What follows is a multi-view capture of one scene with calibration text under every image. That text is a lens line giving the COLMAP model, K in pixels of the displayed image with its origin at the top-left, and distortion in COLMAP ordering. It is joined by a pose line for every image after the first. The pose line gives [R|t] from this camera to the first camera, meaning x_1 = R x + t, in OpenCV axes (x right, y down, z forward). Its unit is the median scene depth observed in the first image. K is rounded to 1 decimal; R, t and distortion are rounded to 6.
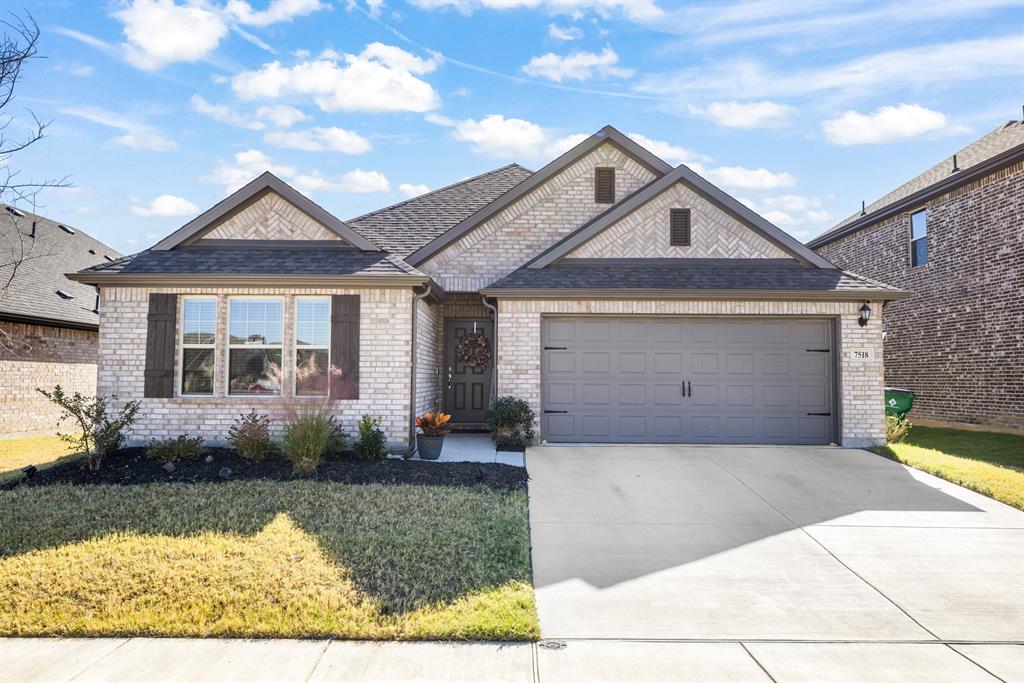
lens RADIAL K [[704.8, 0, 513.0], [0, 704.8, 340.2], [0, 0, 1]] dist [0.000312, -0.002466]
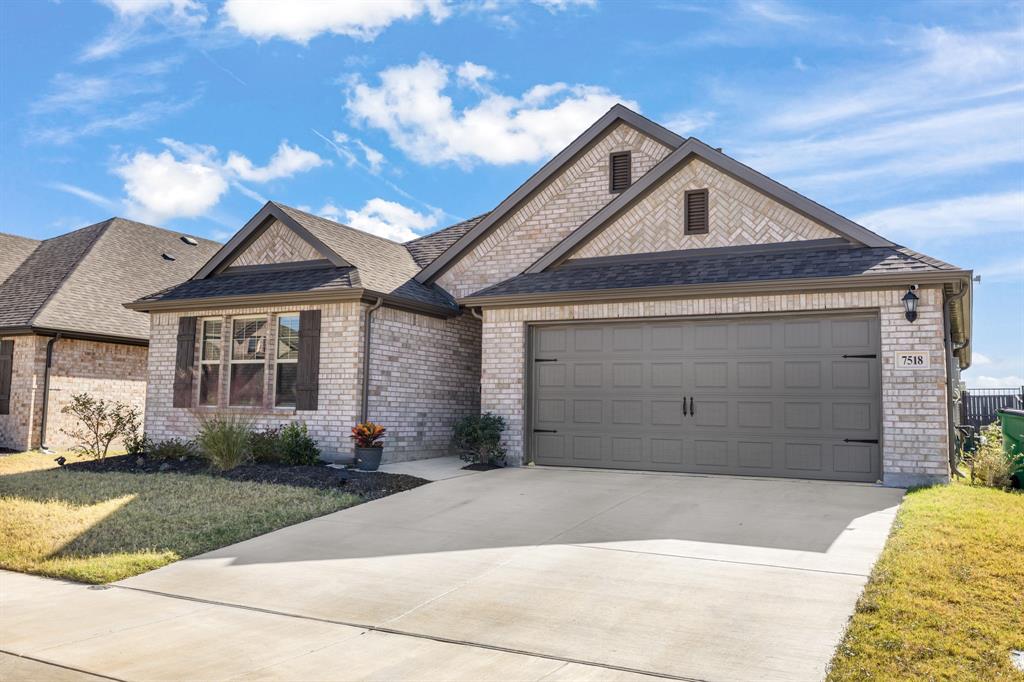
lens RADIAL K [[849.1, 0, 511.7], [0, 849.1, 340.7], [0, 0, 1]] dist [-0.004340, 0.000833]
pose [[0.883725, -0.030394, -0.467019, 0.539767], [0.011203, 0.998977, -0.043814, 0.034487], [0.467872, 0.033487, 0.883161, 0.024033]]
